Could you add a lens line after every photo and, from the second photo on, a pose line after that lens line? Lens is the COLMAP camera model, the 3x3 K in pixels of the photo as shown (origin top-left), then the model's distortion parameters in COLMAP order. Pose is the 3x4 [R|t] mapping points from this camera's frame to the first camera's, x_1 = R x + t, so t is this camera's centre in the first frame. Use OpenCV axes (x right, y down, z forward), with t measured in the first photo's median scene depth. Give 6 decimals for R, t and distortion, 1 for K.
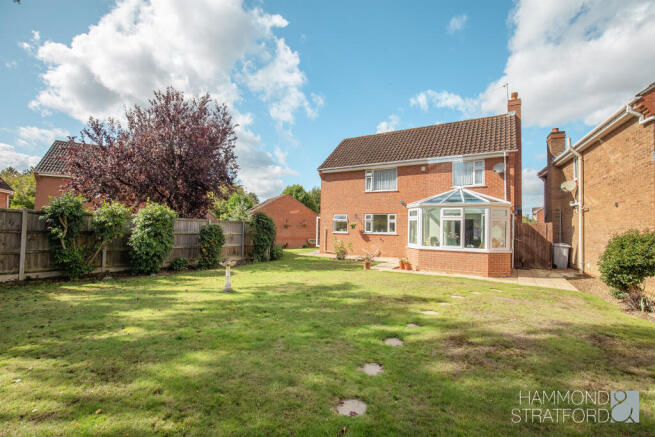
lens RADIAL K [[308.9, 0, 327.5], [0, 308.9, 218.5], [0, 0, 1]] dist [-0.001786, -0.000127]
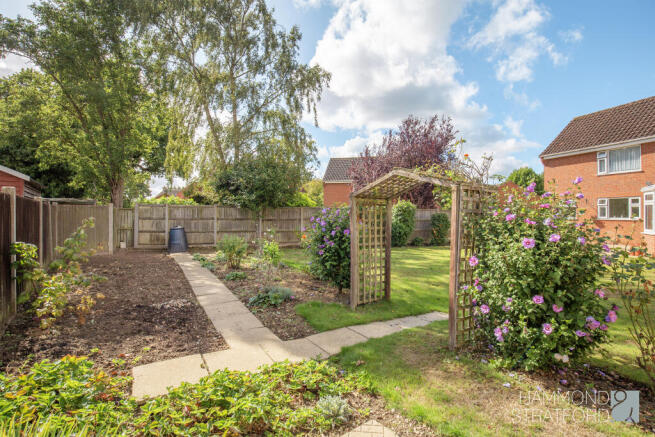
lens RADIAL K [[330.6, 0, 327.5], [0, 330.6, 218.5], [0, 0, 1]] dist [-0.039911, -0.000128]
pose [[0.782022, -0.008072, -0.623199, 0.088013], [0.033529, 0.999013, 0.029134, -0.010201], [0.622348, -0.043679, 0.781521, -0.278651]]
